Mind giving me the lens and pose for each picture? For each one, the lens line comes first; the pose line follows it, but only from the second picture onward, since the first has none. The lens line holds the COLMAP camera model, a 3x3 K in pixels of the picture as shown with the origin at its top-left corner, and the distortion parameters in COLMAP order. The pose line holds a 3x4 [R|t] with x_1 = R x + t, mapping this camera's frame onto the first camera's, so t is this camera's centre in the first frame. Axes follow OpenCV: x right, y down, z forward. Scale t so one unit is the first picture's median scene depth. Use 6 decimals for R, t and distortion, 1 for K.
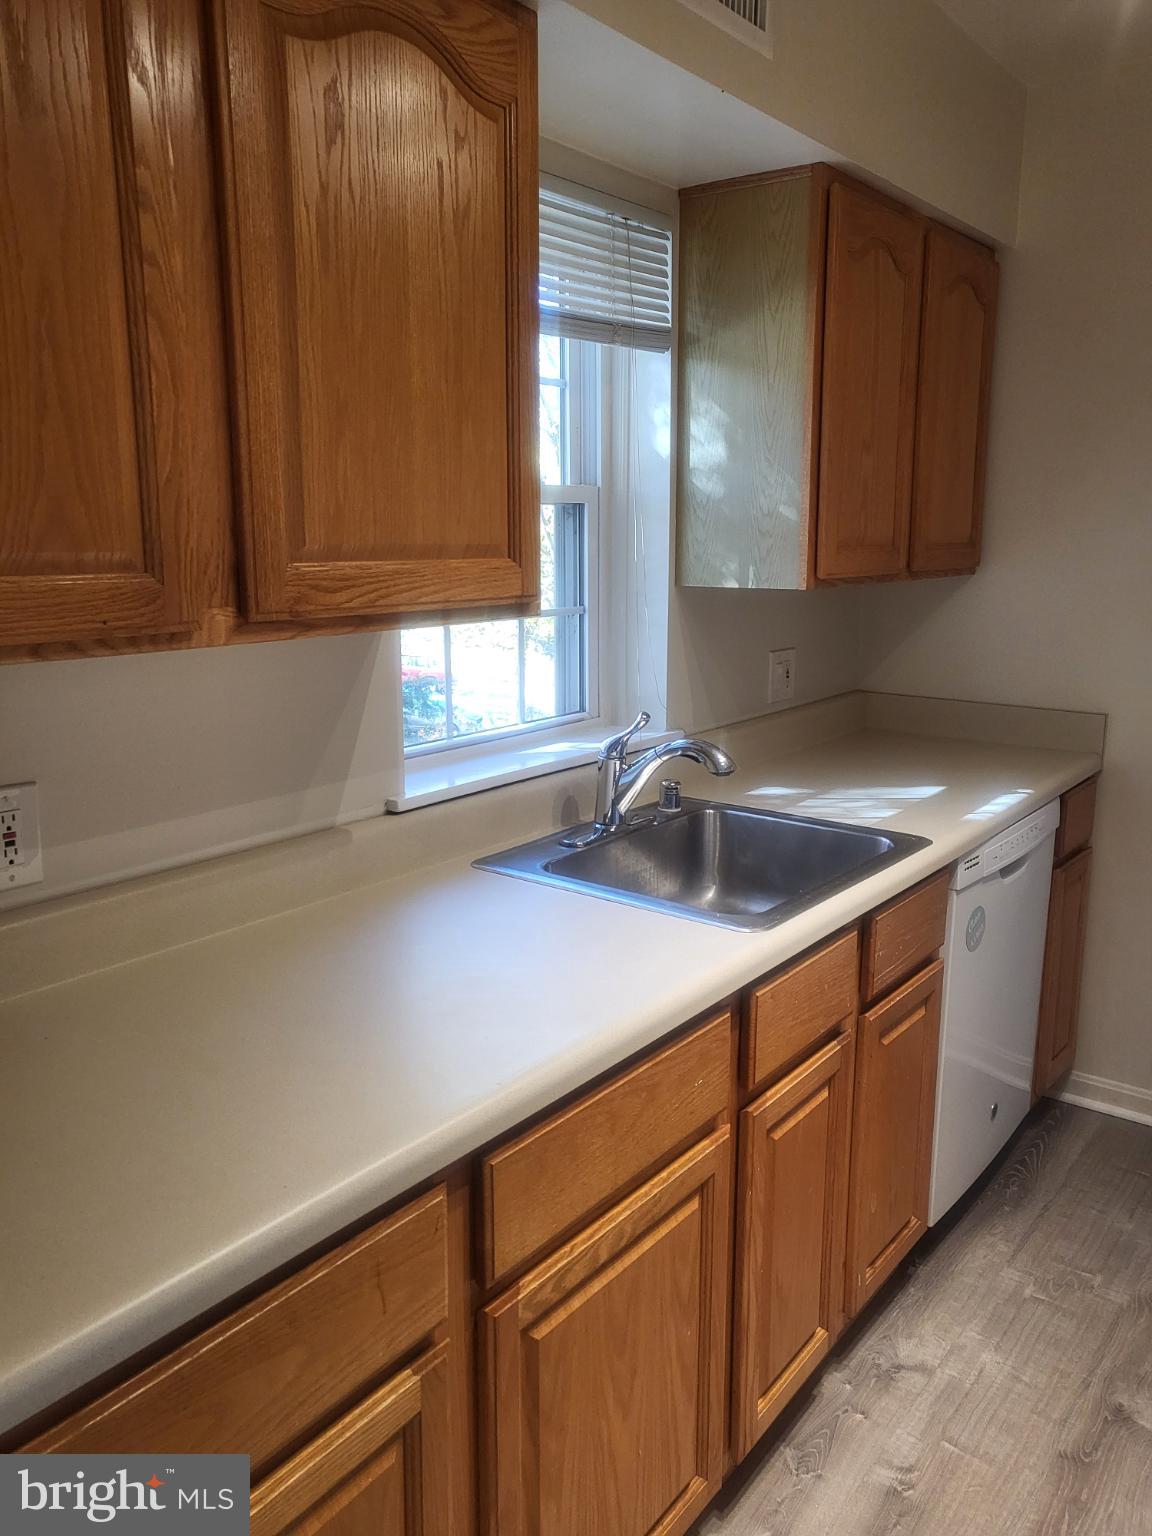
lens RADIAL K [[1161.3, 0, 577.1], [0, 1161.3, 755.9], [0, 0, 1]] dist [-0.004965, 0.041611]
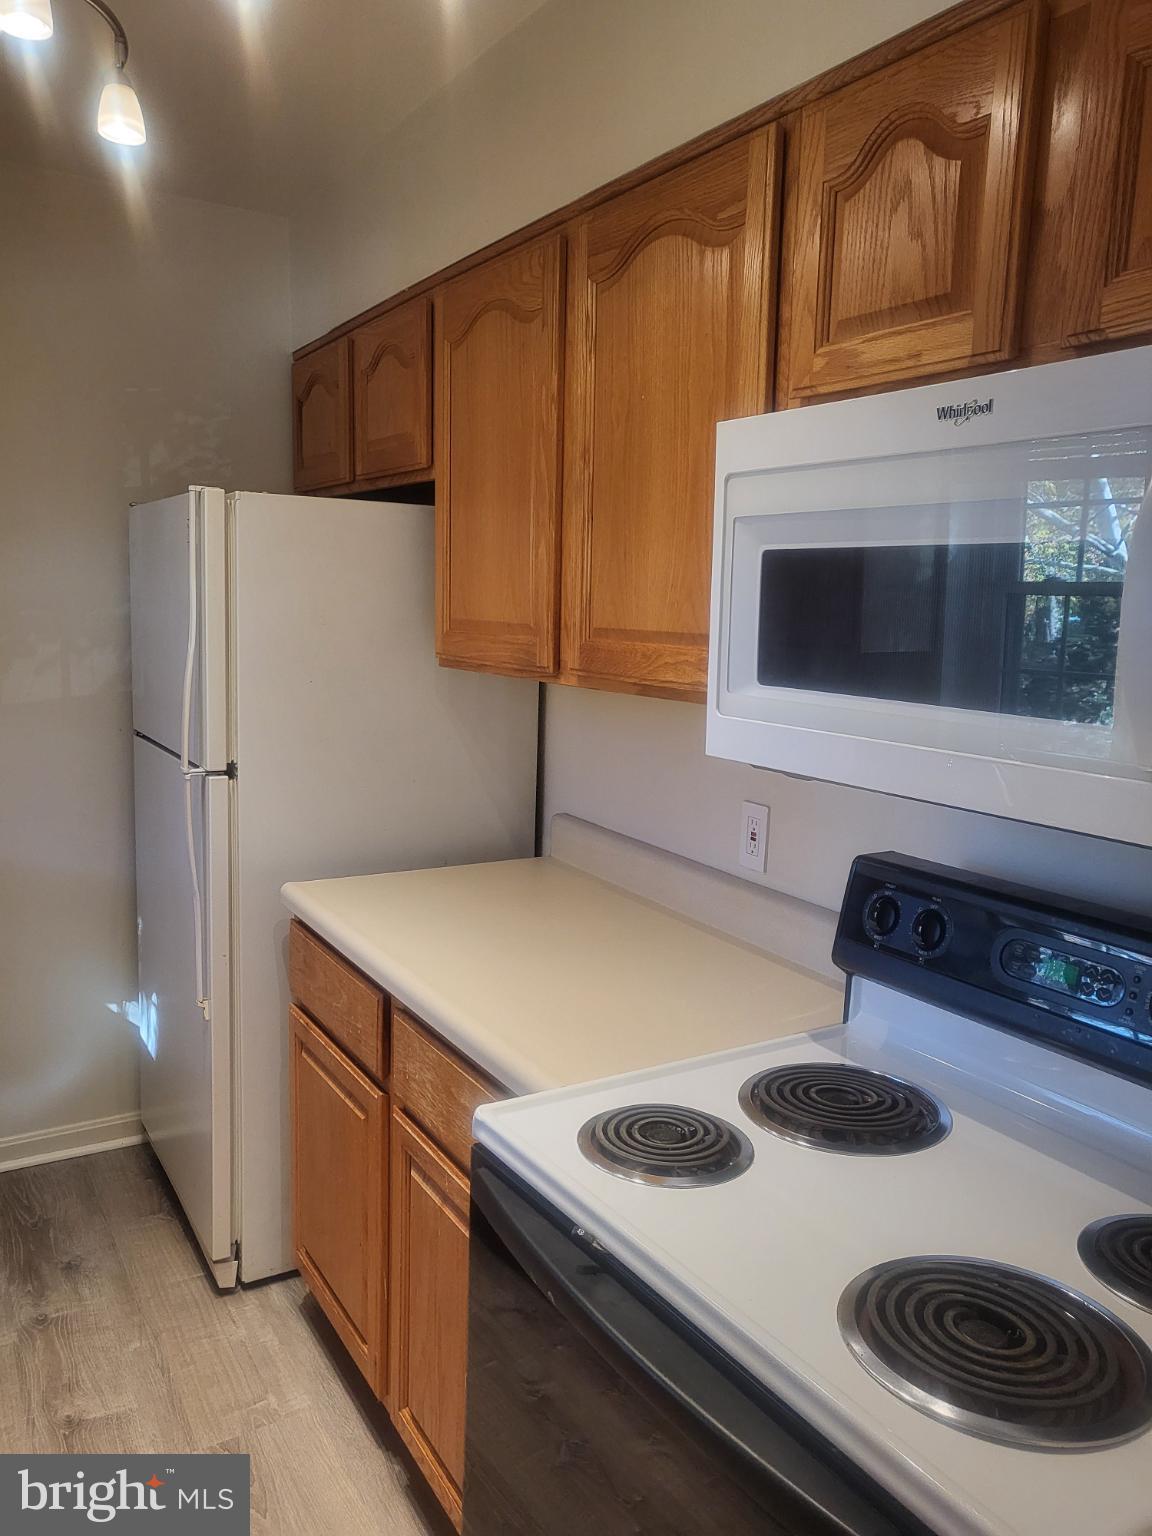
lens RADIAL K [[1160.7, 0, 576.4], [0, 1160.7, 773.7], [0, 0, 1]] dist [-0.001768, 0.038010]
pose [[0.348676, -0.120310, 0.929489, -0.279401], [0.145071, 0.986703, 0.073296, -0.037797], [-0.925948, 0.109285, 0.361493, 0.103987]]
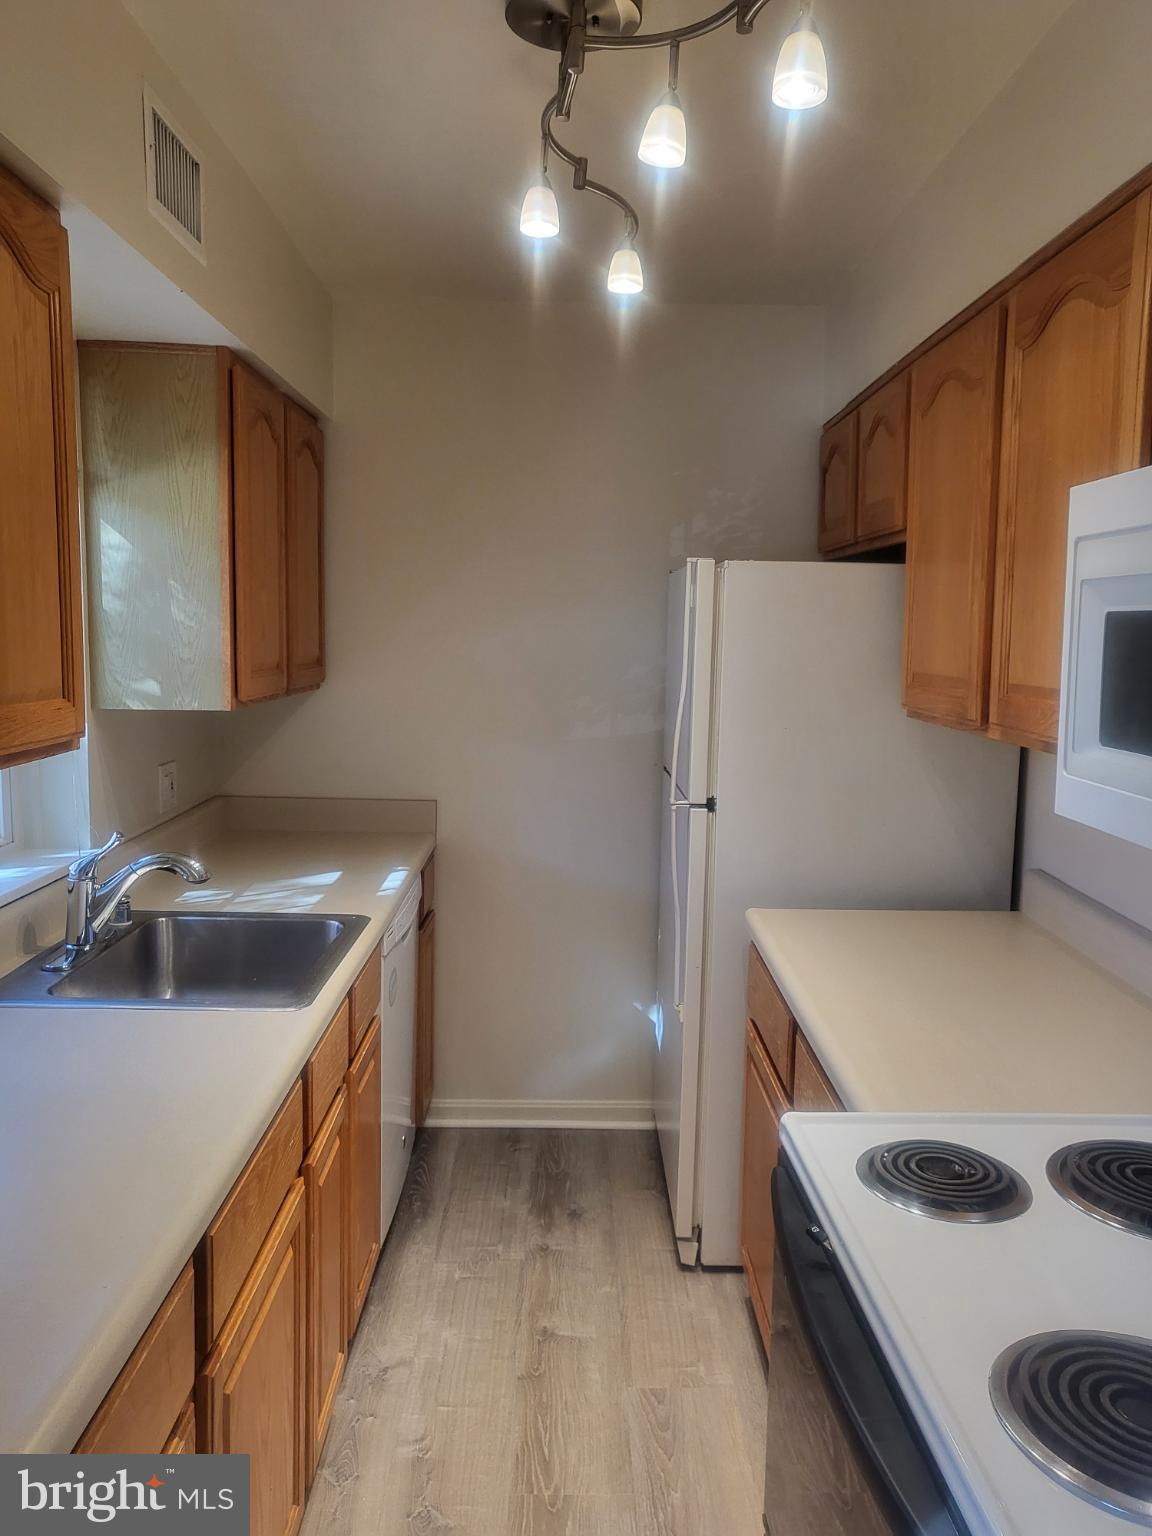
lens RADIAL K [[1175.7, 0, 581.0], [0, 1175.7, 767.0], [0, 0, 1]] dist [-0.042608, 0.115043]
pose [[0.778137, -0.055042, 0.625678, -0.266632], [0.097803, 0.994620, -0.034135, -0.018615], [-0.620433, 0.087755, 0.779334, -0.092846]]
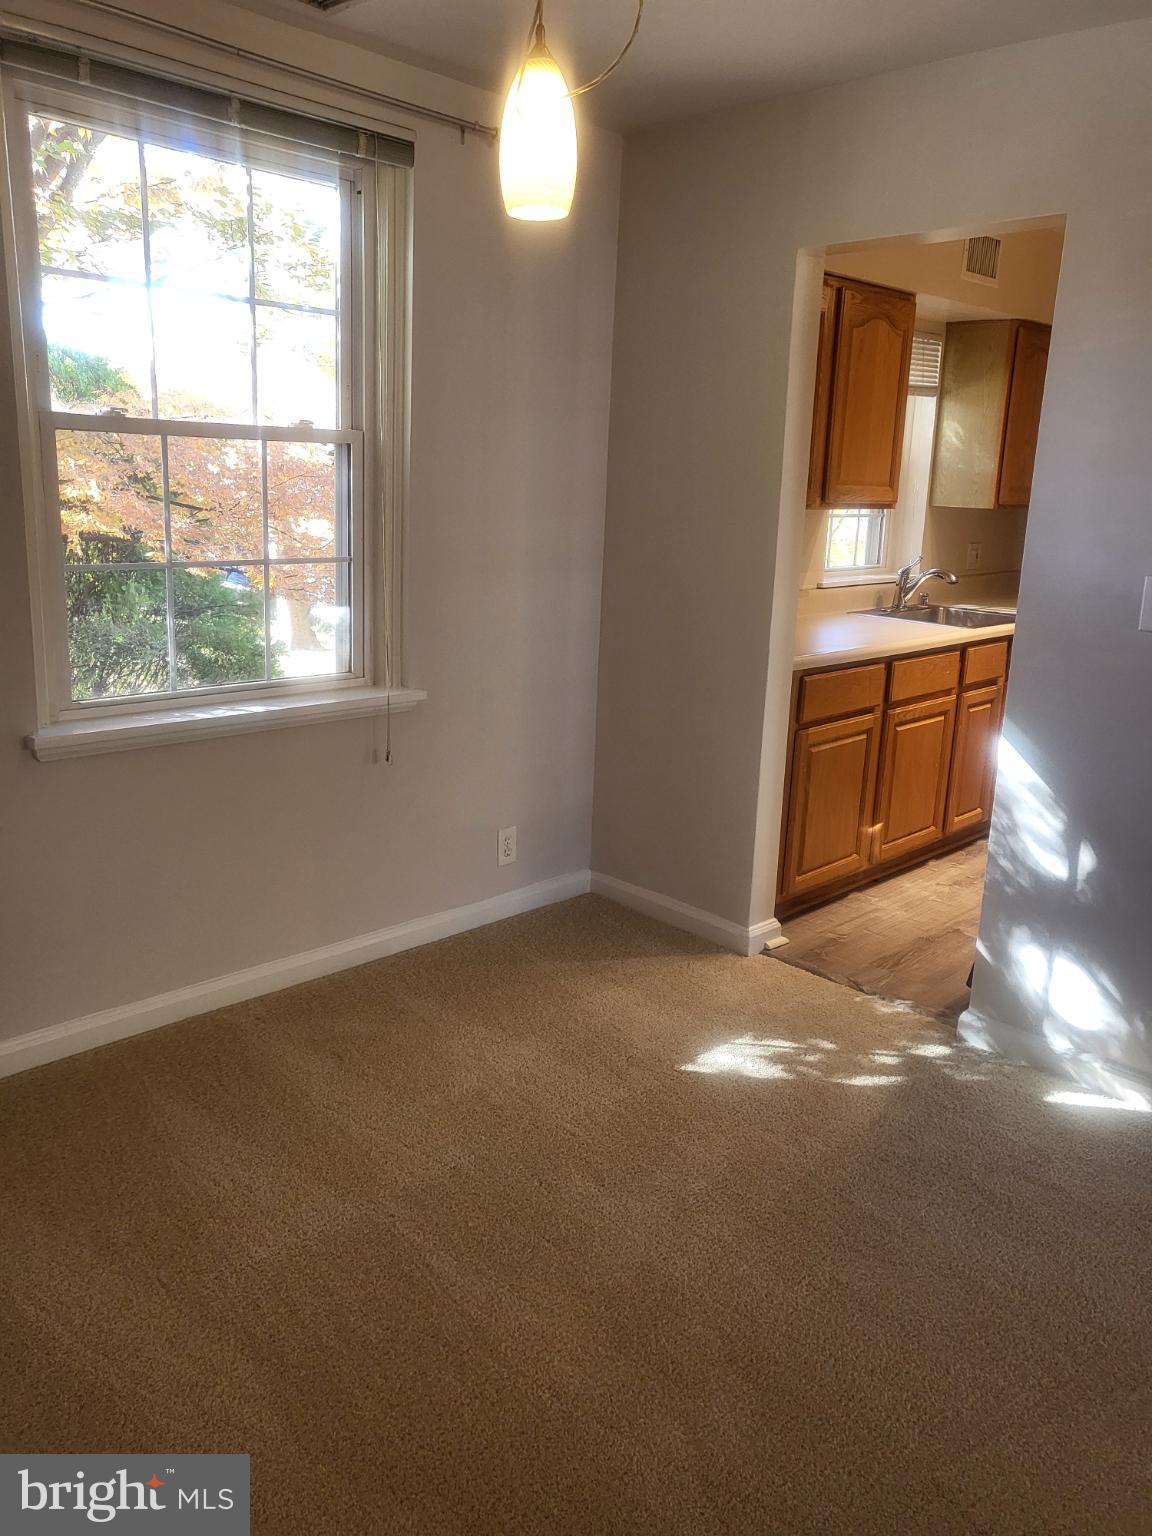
lens RADIAL K [[1169.6, 0, 586.4], [0, 1169.6, 748.1], [0, 0, 1]] dist [-0.039381, 0.109890]
pose [[0.992455, 0.062927, -0.105227, -0.325727], [-0.058588, 0.997320, 0.043830, 0.272807], [0.107703, -0.037334, 0.993482, -1.374941]]
